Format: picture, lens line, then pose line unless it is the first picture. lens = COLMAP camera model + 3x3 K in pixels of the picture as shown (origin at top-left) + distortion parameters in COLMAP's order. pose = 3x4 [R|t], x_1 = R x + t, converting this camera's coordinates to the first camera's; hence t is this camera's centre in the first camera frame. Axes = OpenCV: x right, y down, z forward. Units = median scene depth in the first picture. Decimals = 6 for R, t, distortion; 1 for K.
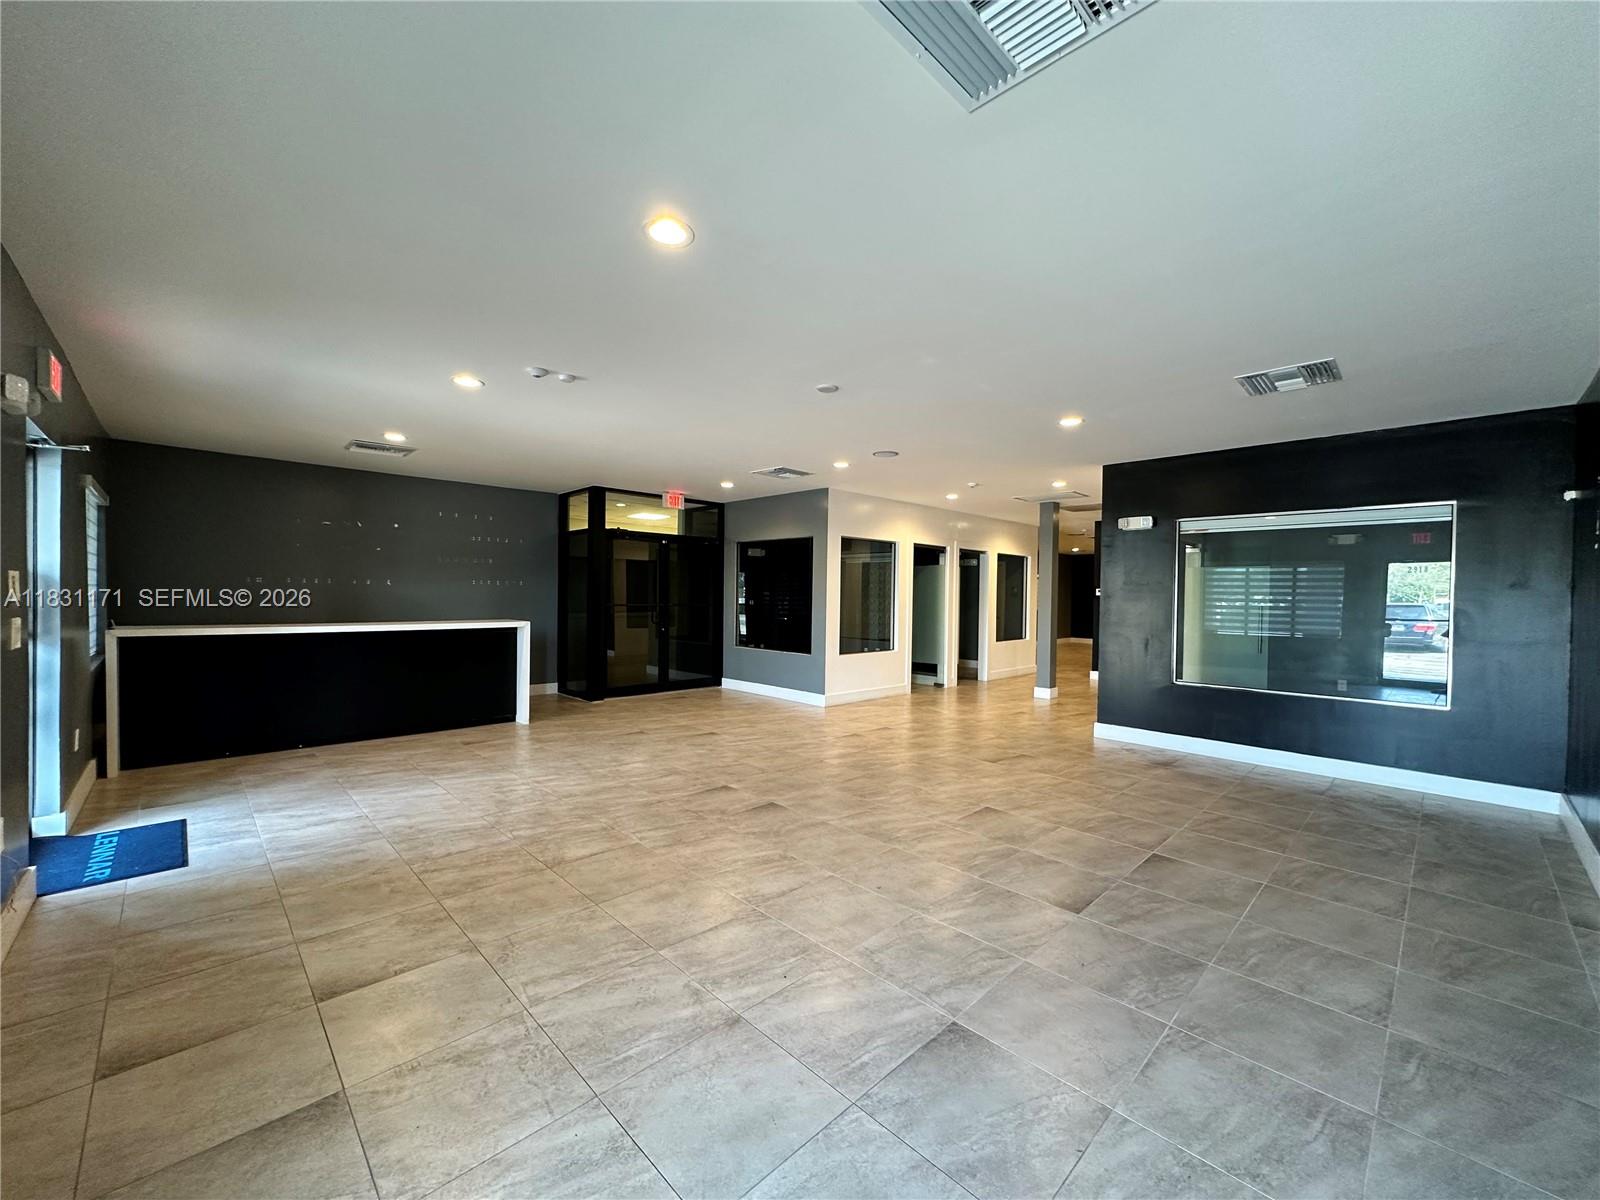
lens RADIAL K [[639.2, 0, 795.1], [0, 639.2, 605.4], [0, 0, 1]] dist [-0.000632, 0.000521]
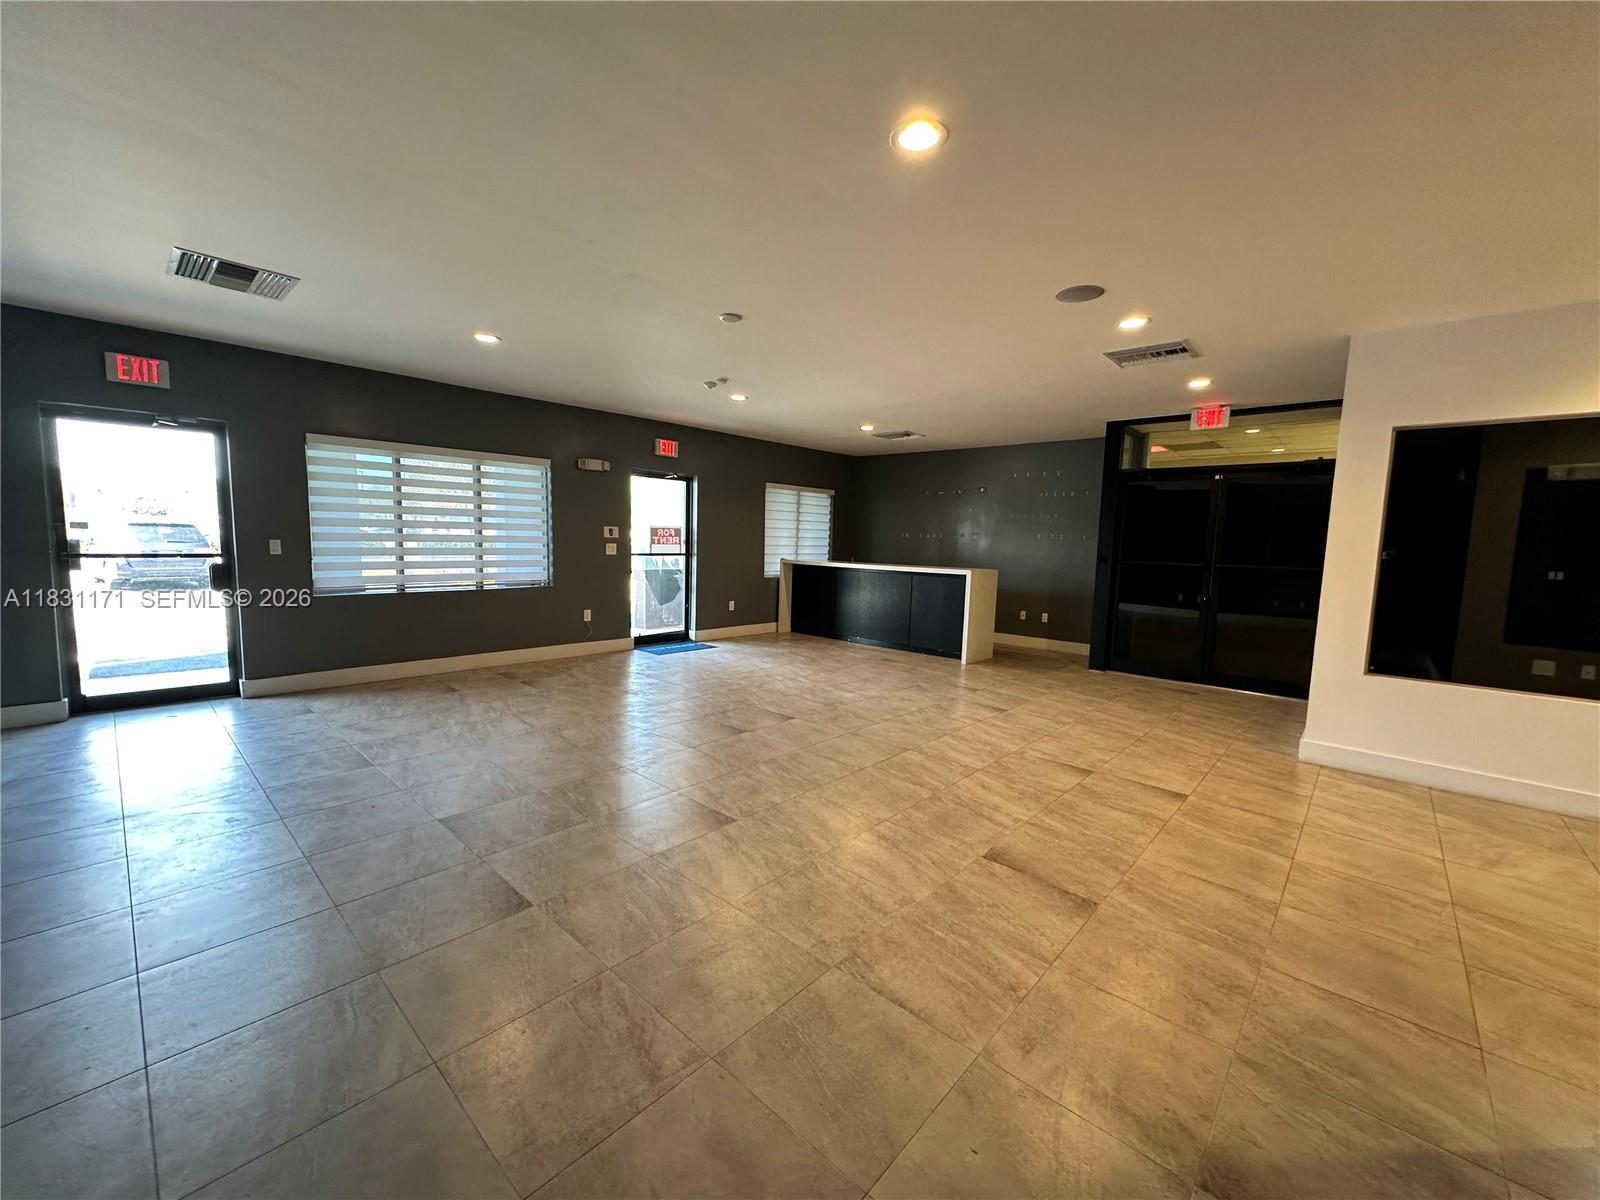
lens RADIAL K [[639.2, 0, 794.7], [0, 639.2, 599.7], [0, 0, 1]] dist [-0.000632, 0.000521]
pose [[0.057573, 0.083779, -0.994820, 0.908762], [-0.044963, 0.995679, 0.081250, 0.001582], [0.997328, 0.040052, 0.061091, 0.911524]]
